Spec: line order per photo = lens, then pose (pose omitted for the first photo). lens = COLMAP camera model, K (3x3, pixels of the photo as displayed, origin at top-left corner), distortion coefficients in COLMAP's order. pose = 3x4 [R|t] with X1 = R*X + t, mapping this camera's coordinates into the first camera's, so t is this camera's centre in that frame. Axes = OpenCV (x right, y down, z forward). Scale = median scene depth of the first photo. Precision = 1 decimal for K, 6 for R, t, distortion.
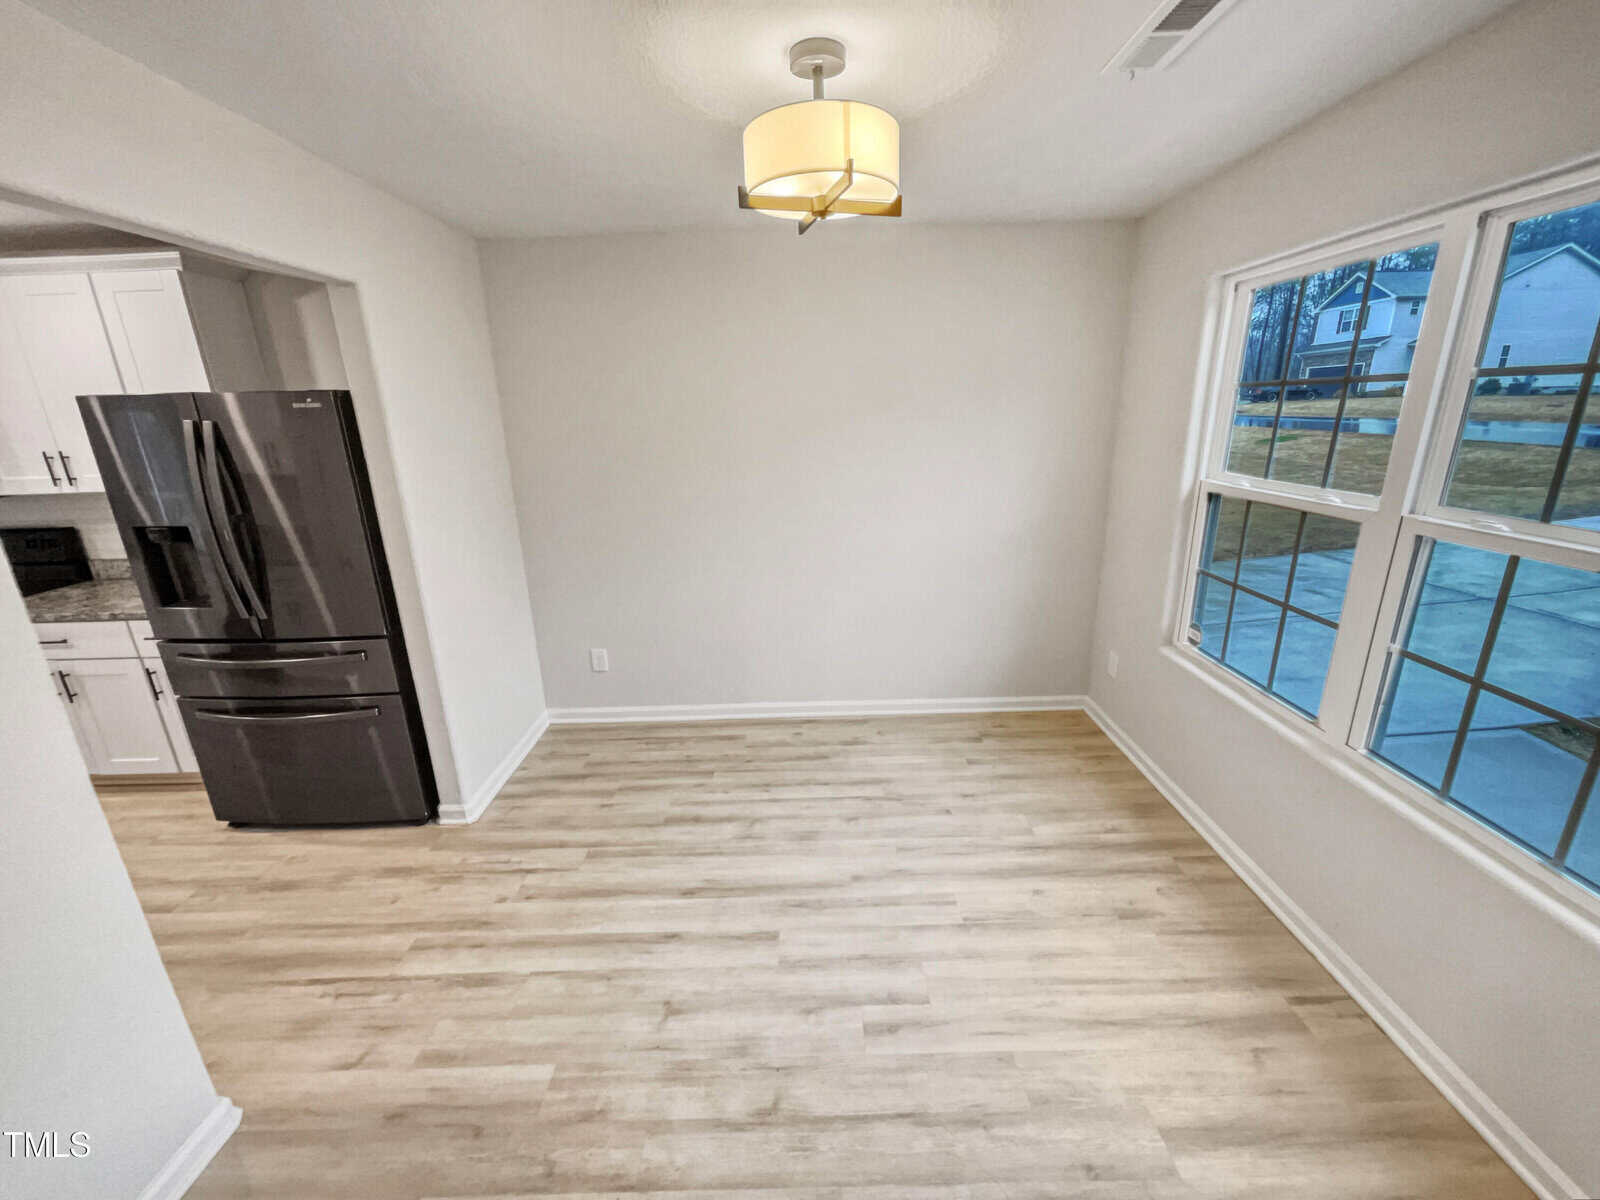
lens RADIAL K [[655.4, 0, 808.8], [0, 655.4, 596.3], [0, 0, 1]] dist [0.000101, -0.004750]
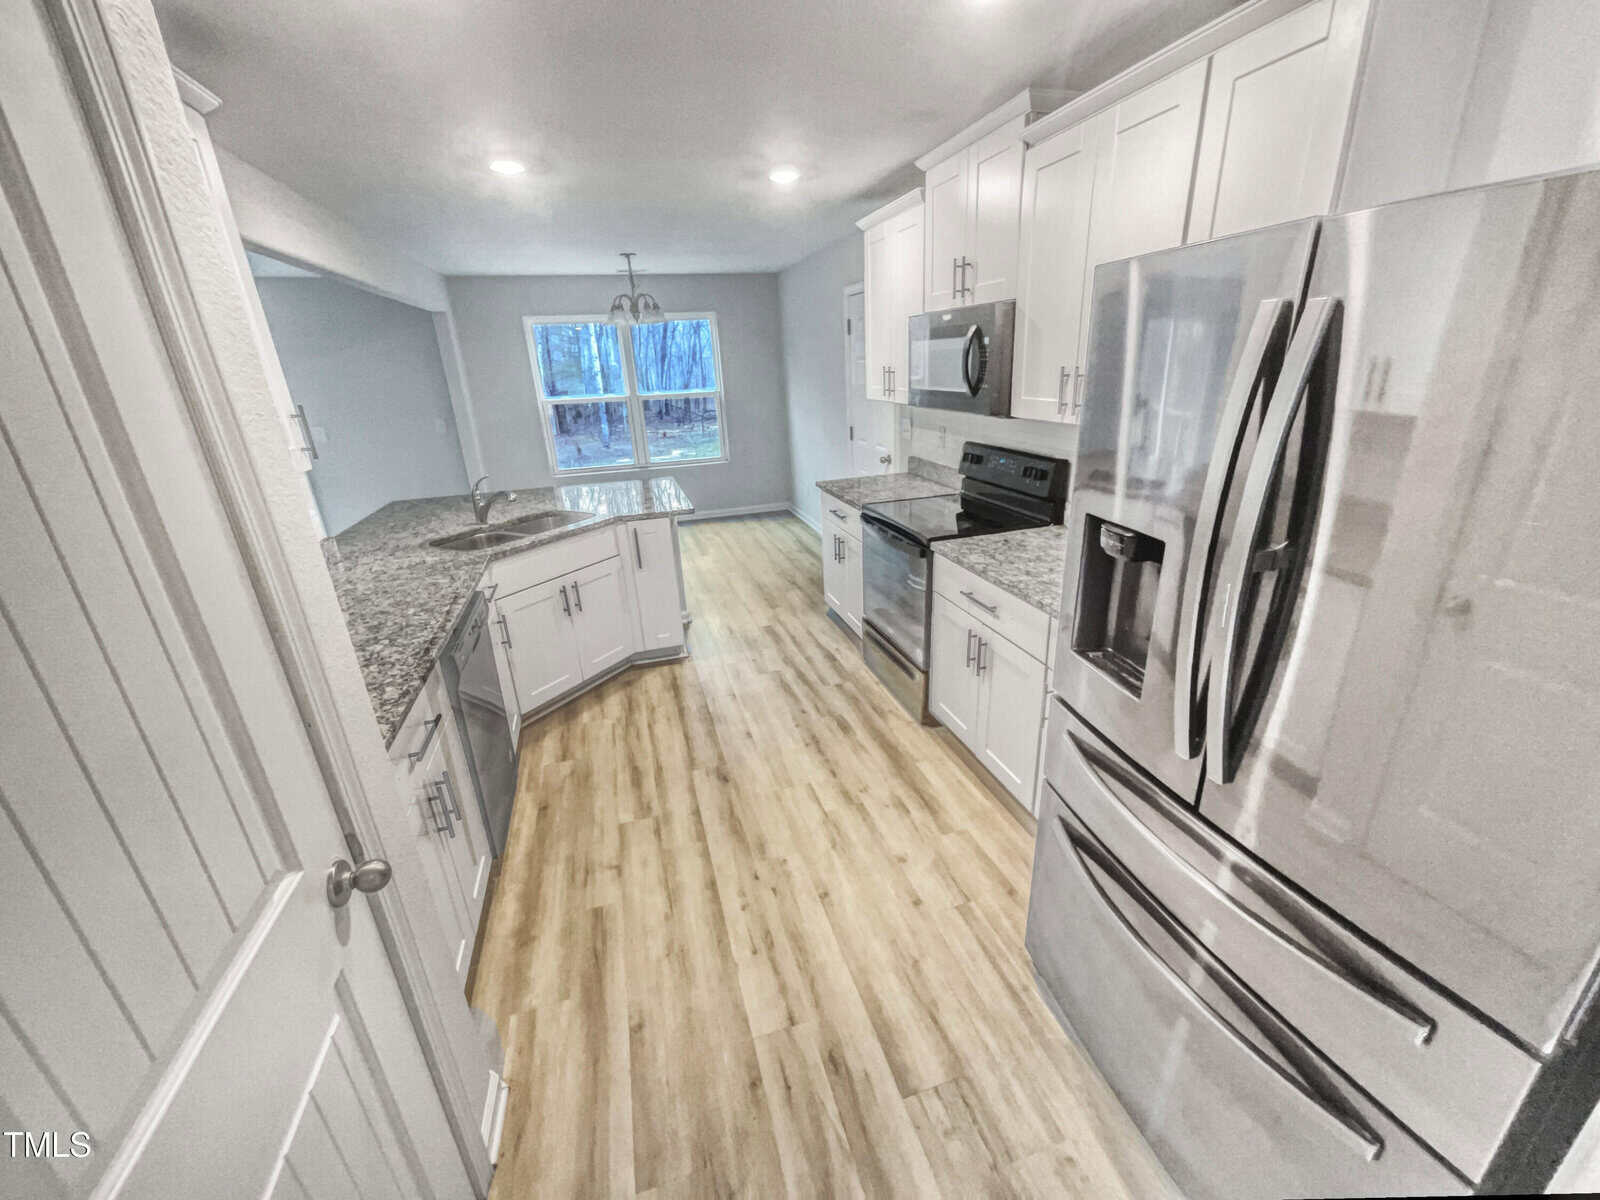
lens RADIAL K [[662.5, 0, 825.9], [0, 662.5, 583.2], [0, 0, 1]] dist [0.000278, -0.005551]
pose [[0.303417, 0.330276, -0.893787, -0.548584], [-0.253000, 0.932263, 0.258607, -0.134019], [0.918656, 0.147663, 0.366424, 0.567851]]
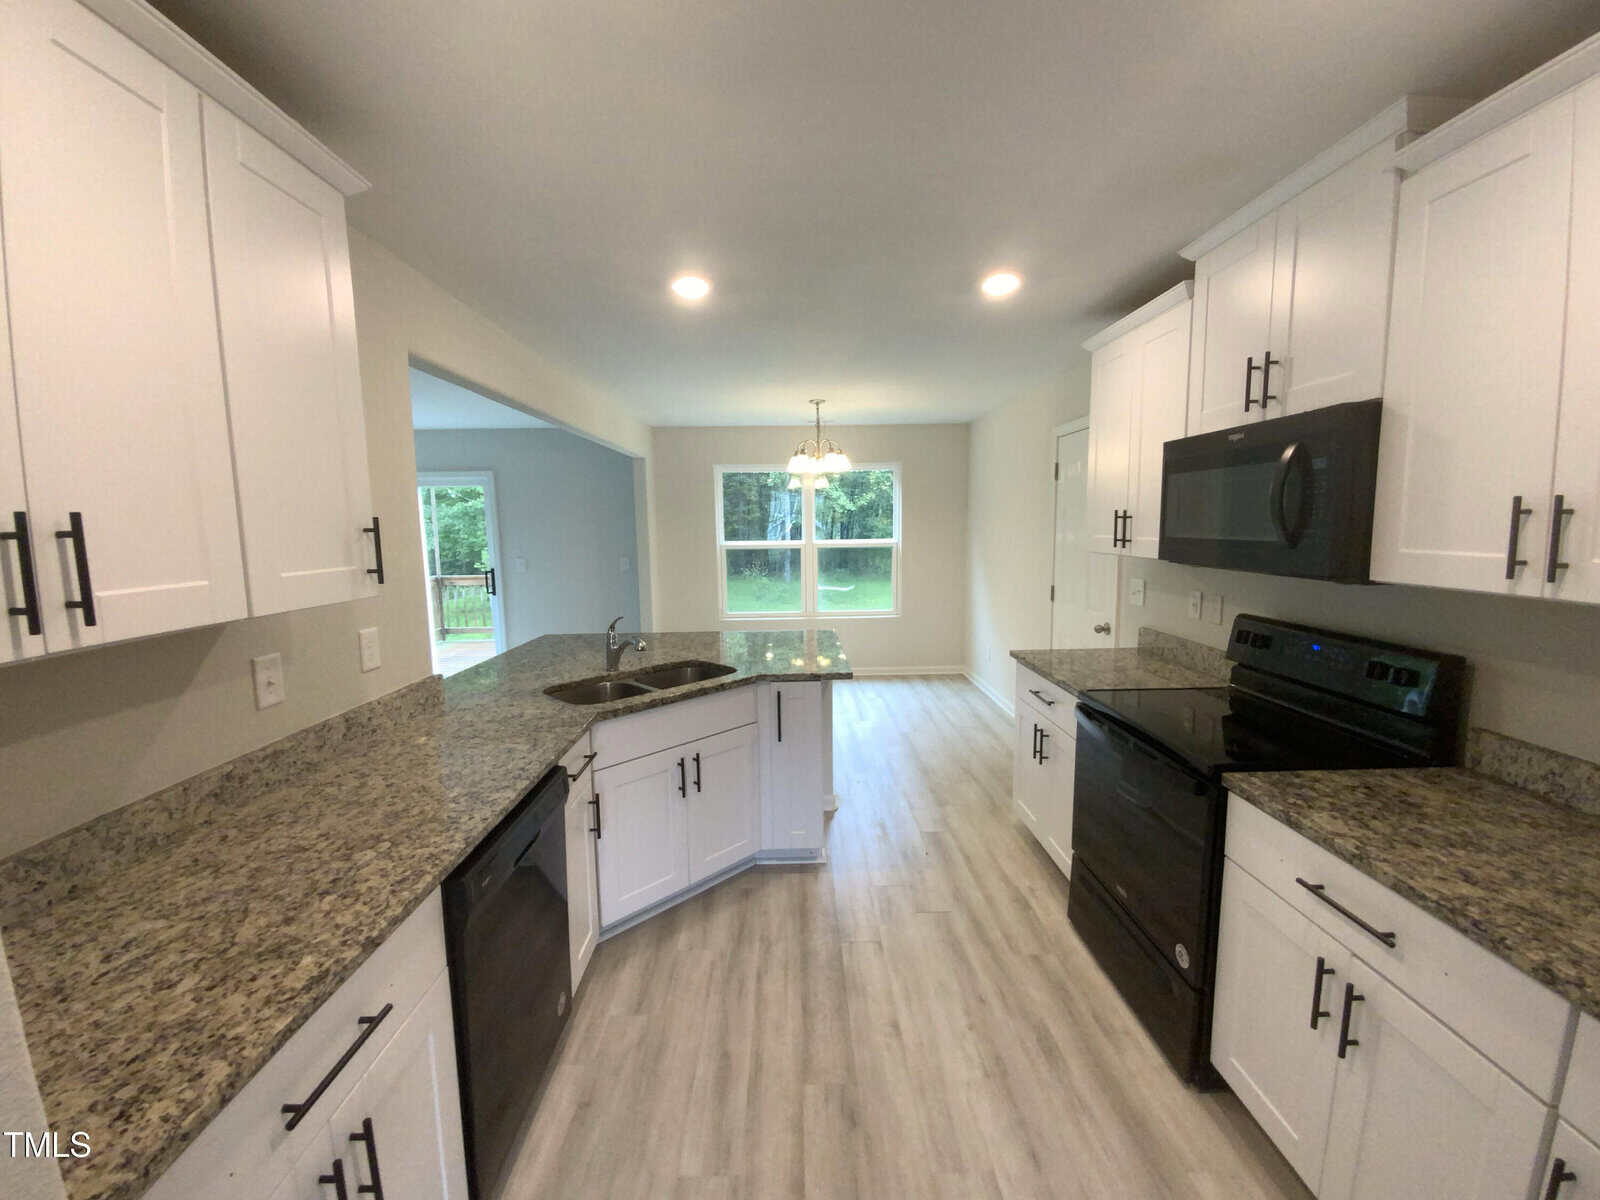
lens RADIAL K [[655.4, 0, 808.8], [0, 655.4, 596.3], [0, 0, 1]] dist [0.000101, -0.004750]
pose [[0.020227, 0.146673, -0.988978, -0.868353], [-0.282732, 0.949643, 0.135057, -0.100067], [0.958986, 0.276884, 0.060678, 0.627561]]
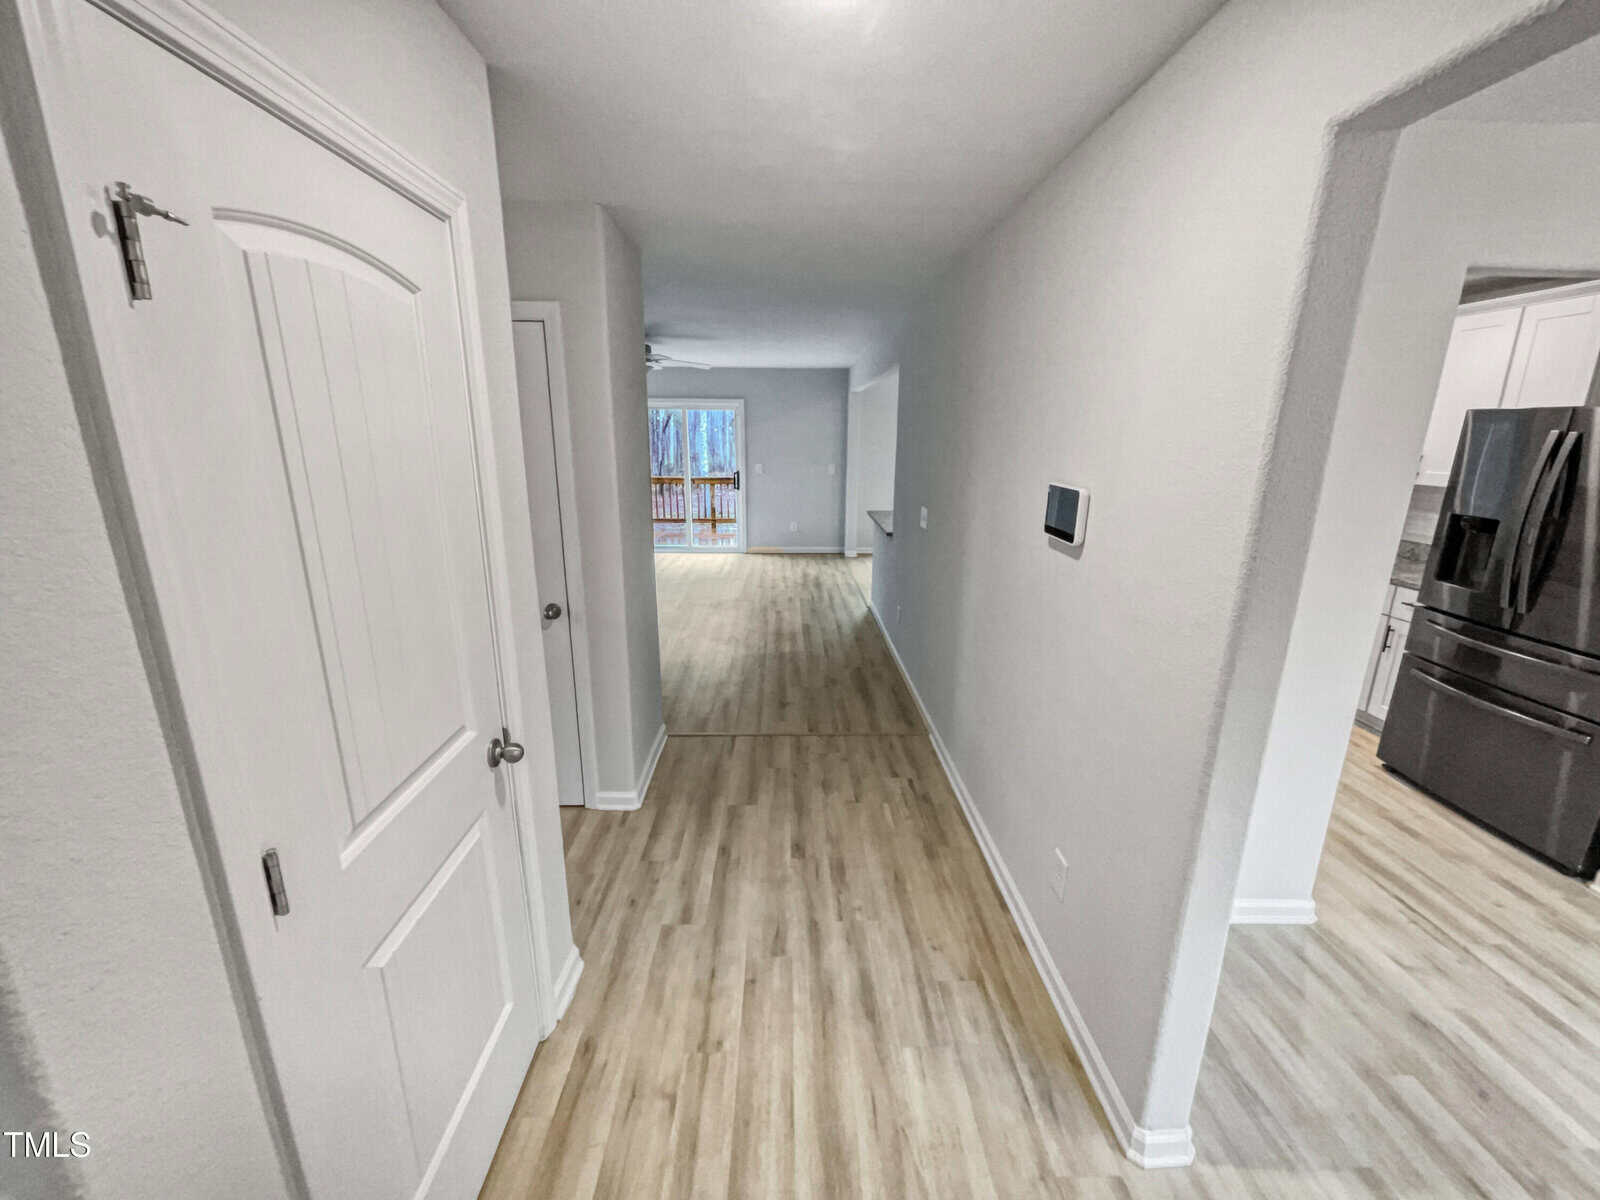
lens RADIAL K [[655.4, 0, 808.8], [0, 655.4, 596.3], [0, 0, 1]] dist [0.000101, -0.004750]
pose [[0.038452, 0.273530, -0.961095, 0.157310], [-0.304271, 0.919338, 0.249473, 0.097429], [0.951809, 0.282840, 0.118577, -0.263838]]
